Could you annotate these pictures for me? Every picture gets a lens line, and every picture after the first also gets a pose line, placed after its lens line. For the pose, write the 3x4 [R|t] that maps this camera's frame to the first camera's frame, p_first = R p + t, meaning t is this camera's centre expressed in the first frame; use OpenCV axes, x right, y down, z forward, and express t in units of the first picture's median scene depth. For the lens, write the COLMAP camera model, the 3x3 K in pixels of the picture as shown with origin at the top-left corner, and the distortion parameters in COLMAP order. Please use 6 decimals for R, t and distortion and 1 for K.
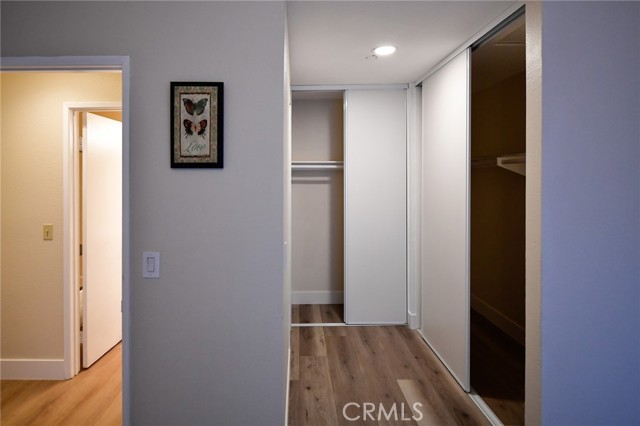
lens RADIAL K [[350.9, 0, 301.4], [0, 350.9, 181.4], [0, 0, 1]] dist [-0.001834, -0.006060]
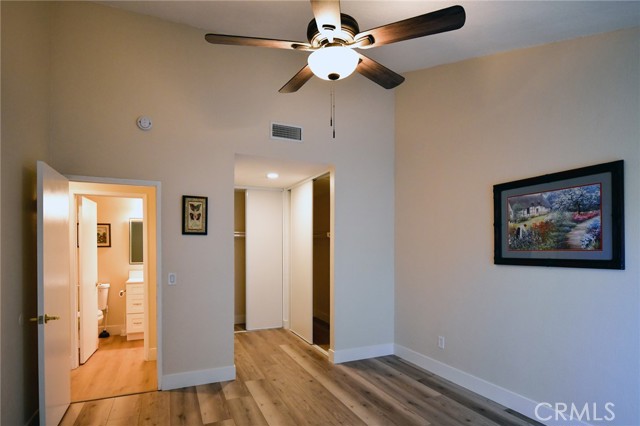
lens RADIAL K [[350.9, 0, 326.0], [0, 350.9, 257.2], [0, 0, 1]] dist [-0.001834, -0.006060]
pose [[0.908921, -0.005744, 0.416930, -0.310042], [-0.000820, 0.999879, 0.015561, 0.046171], [-0.416968, -0.014486, 0.908806, -0.907042]]
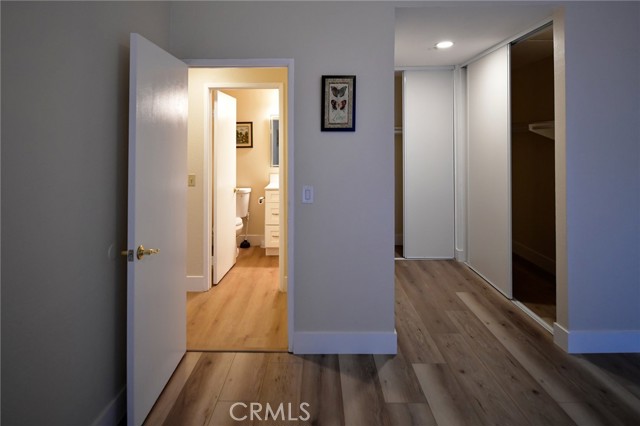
lens RADIAL K [[352.9, 0, 310.3], [0, 352.9, 143.2], [0, 0, 1]] dist [0.004282, 0.000866]
pose [[0.999855, -0.000416, -0.017019, -0.259280], [0.000139, 0.999867, -0.016326, 0.026092], [0.017023, 0.016322, 0.999722, -0.361799]]
